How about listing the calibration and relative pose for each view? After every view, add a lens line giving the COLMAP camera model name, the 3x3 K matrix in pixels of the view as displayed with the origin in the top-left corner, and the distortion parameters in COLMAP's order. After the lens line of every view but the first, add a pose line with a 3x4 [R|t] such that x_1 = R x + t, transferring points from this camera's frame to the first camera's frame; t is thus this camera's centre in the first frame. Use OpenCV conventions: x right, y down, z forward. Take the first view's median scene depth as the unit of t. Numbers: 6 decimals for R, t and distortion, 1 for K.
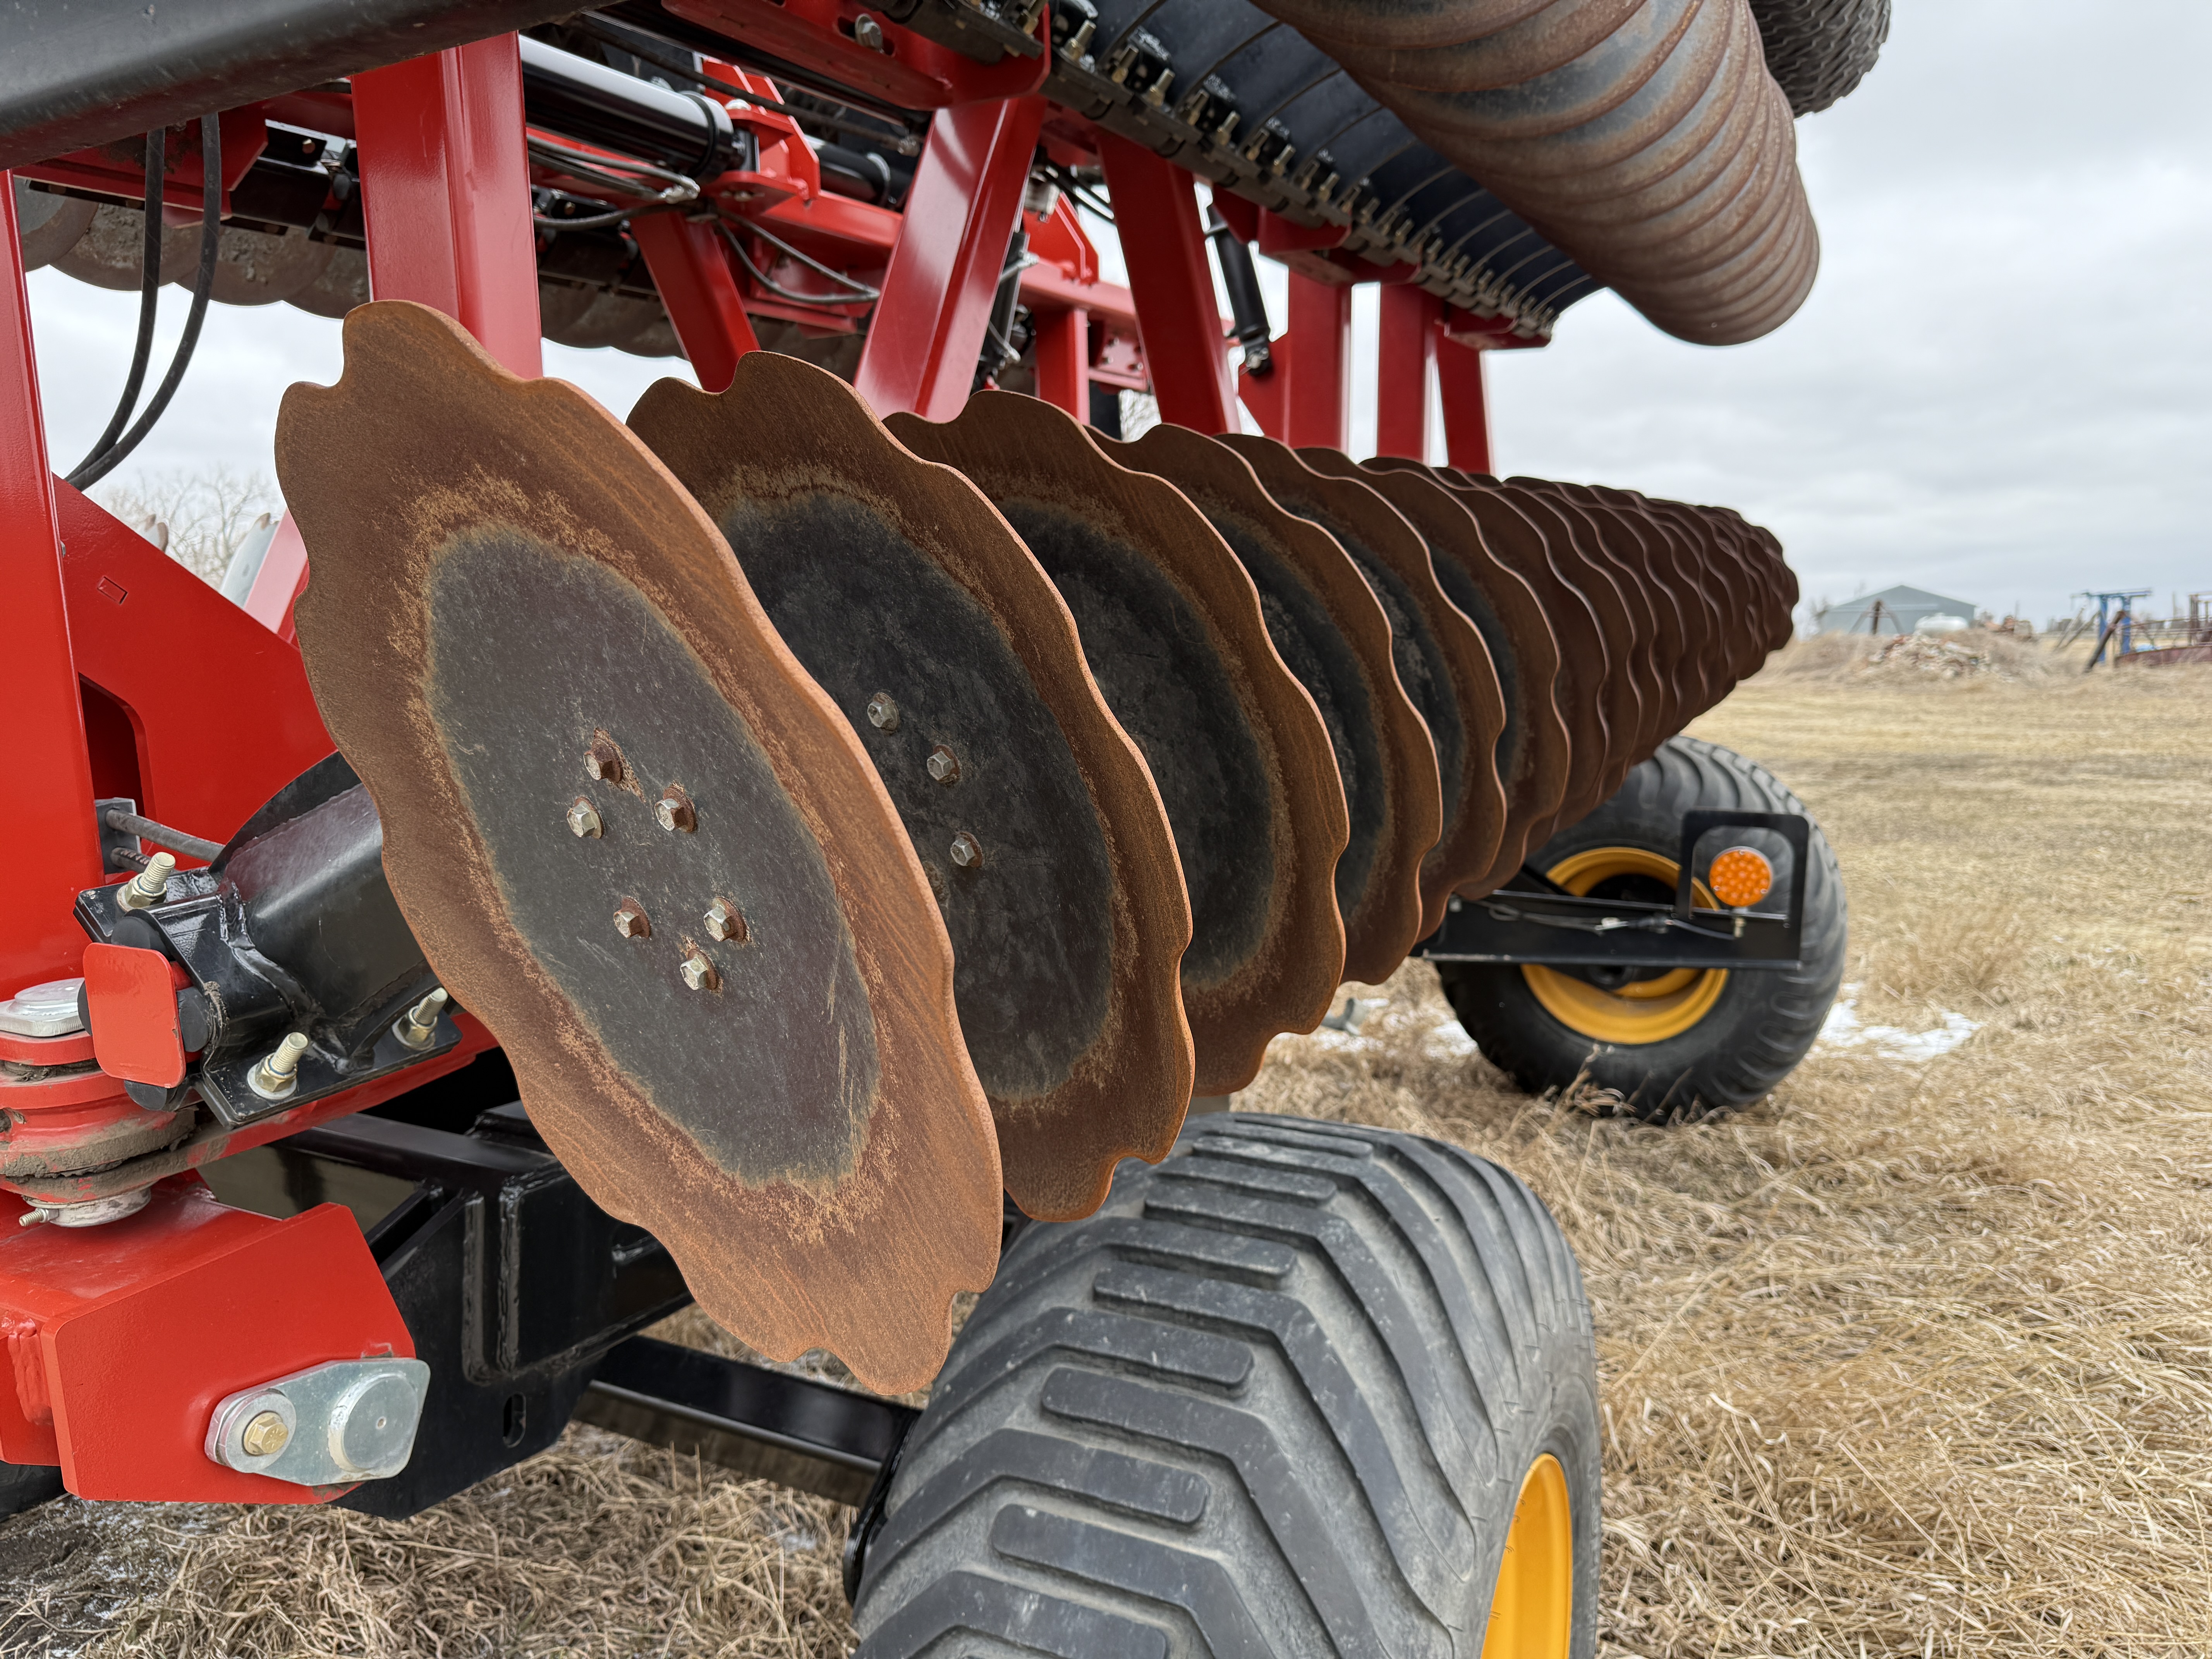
lens RADIAL K [[1570.6, 0, 1100.1], [0, 1570.6, 819.7], [0, 0, 1]] dist [-0.009723, 0.000863]
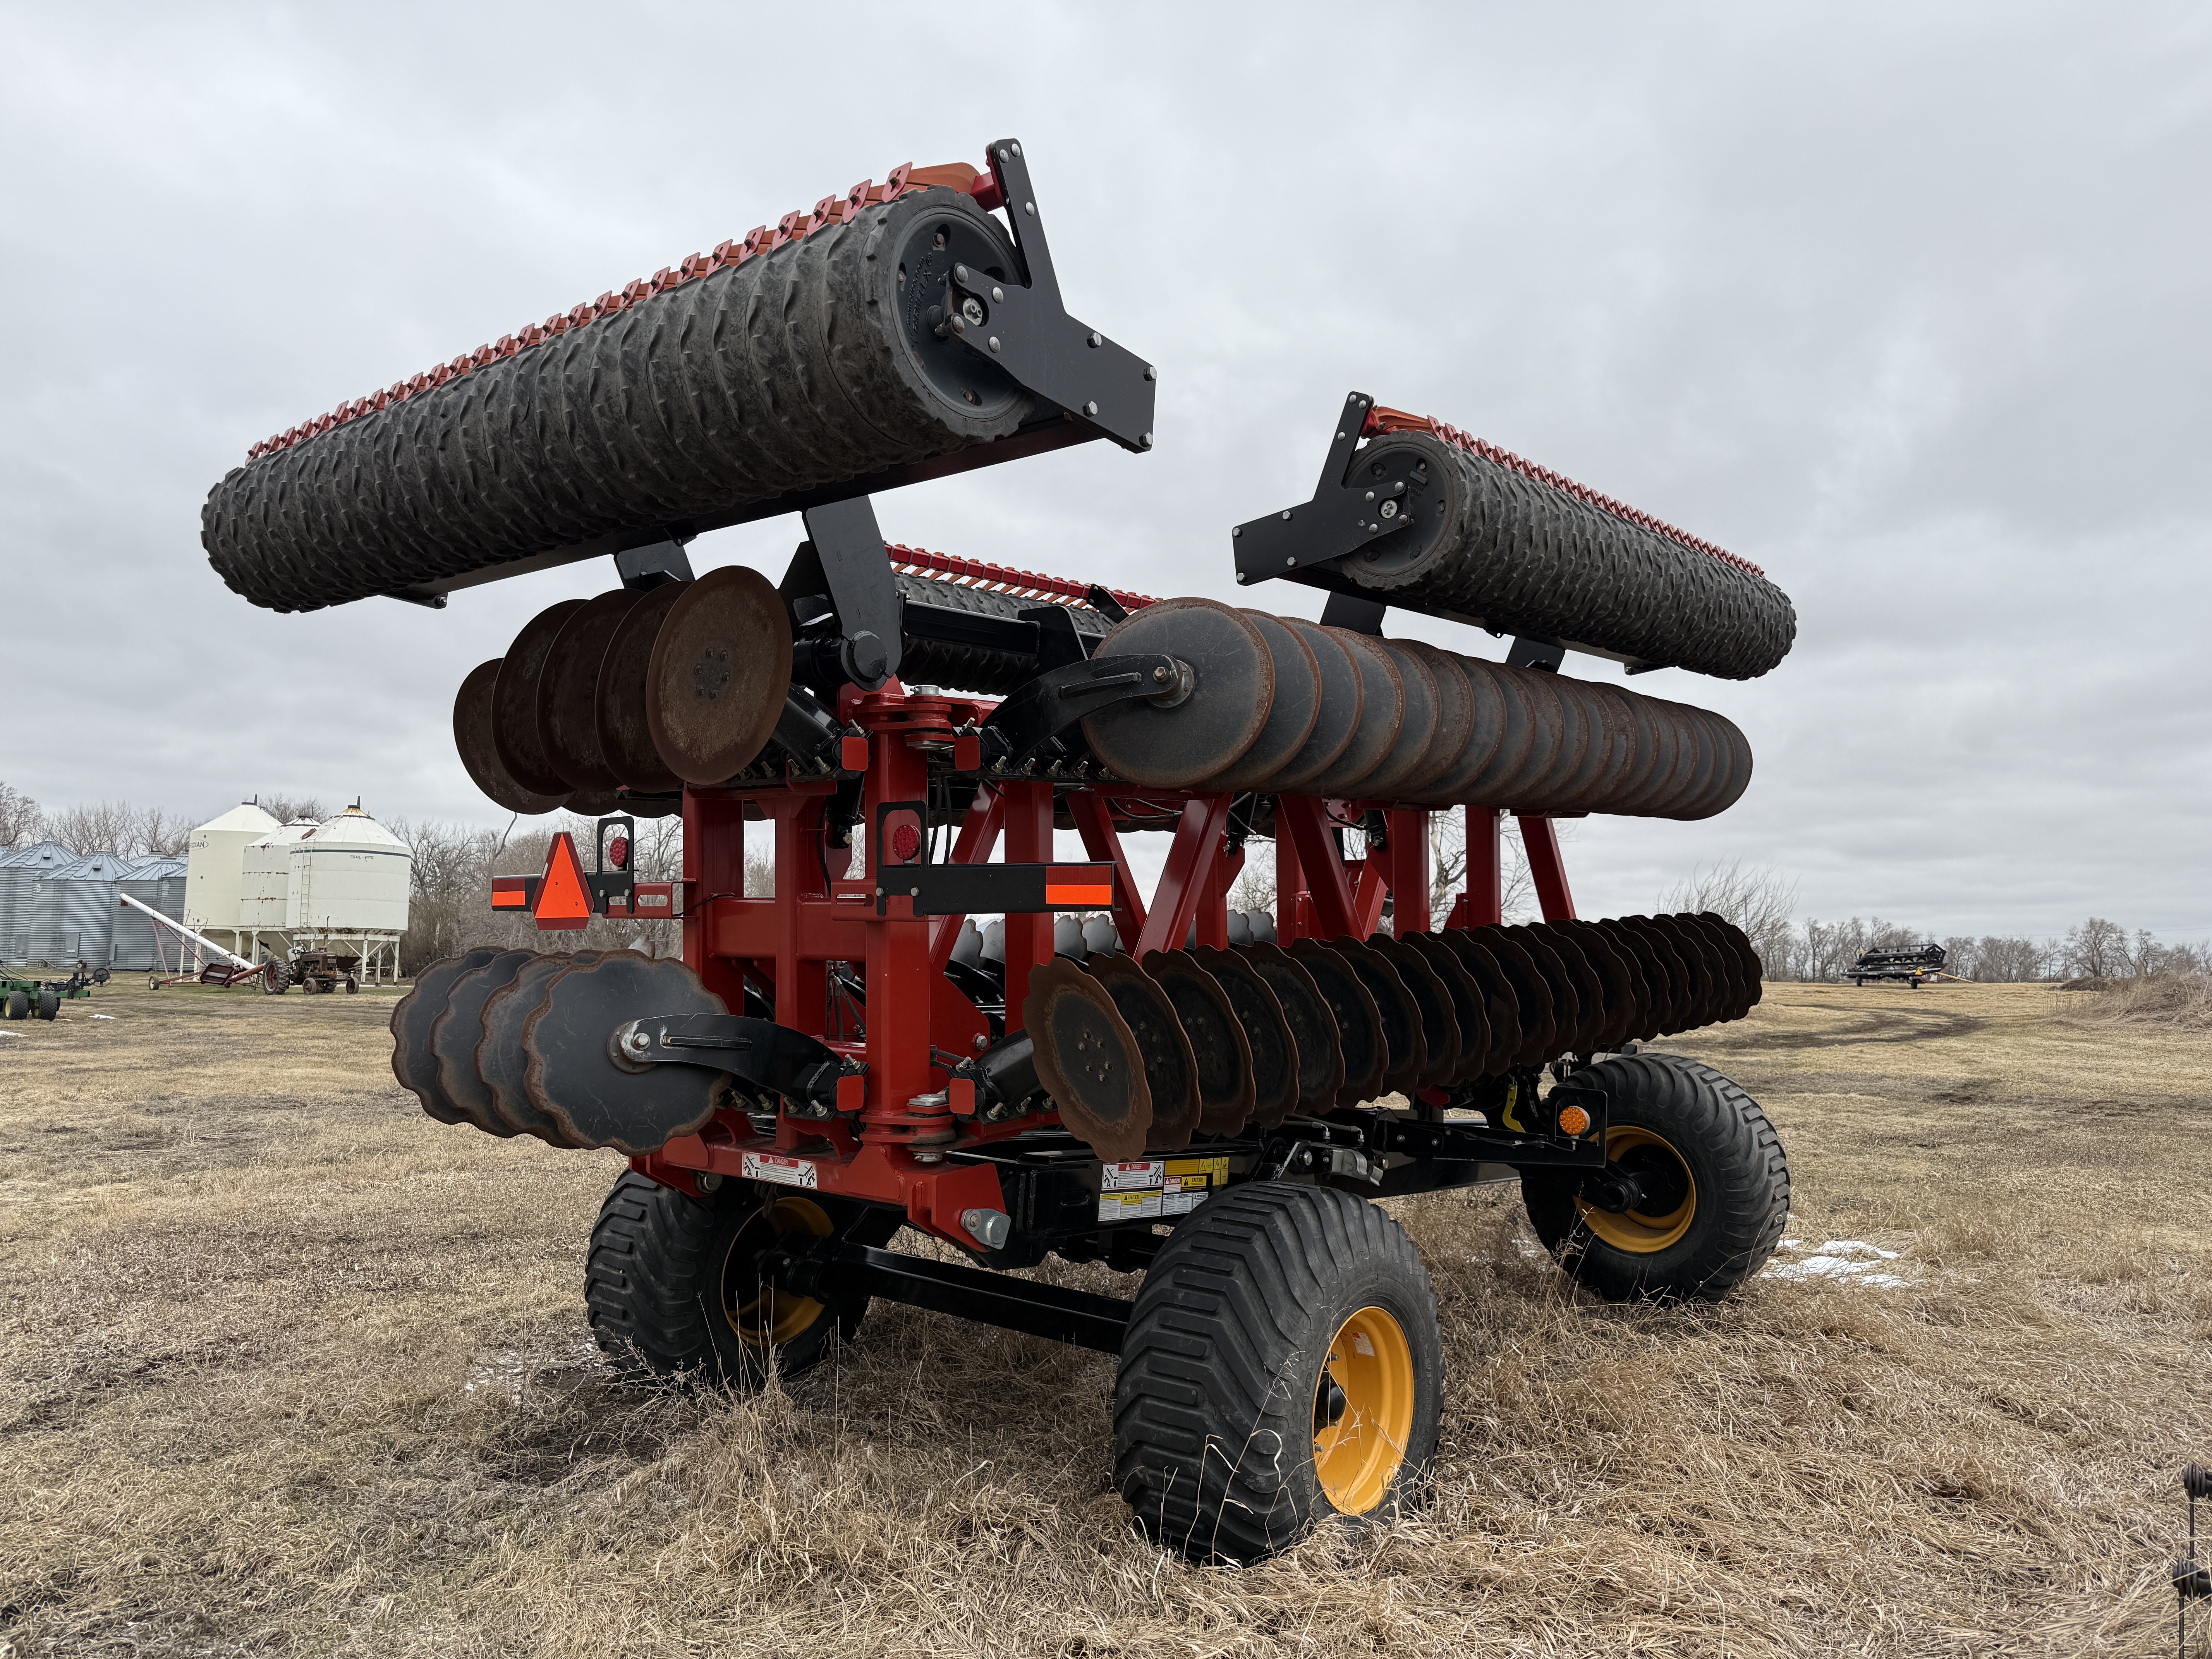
lens RADIAL K [[1587.1, 0, 1106.9], [0, 1587.1, 770.0], [0, 0, 1]] dist [0.002683, -0.005333]
pose [[0.977222, -0.003466, -0.212193, 0.152919], [-0.044800, 0.973965, -0.222228, 0.048203], [0.207439, 0.226672, 0.951624, -0.738317]]
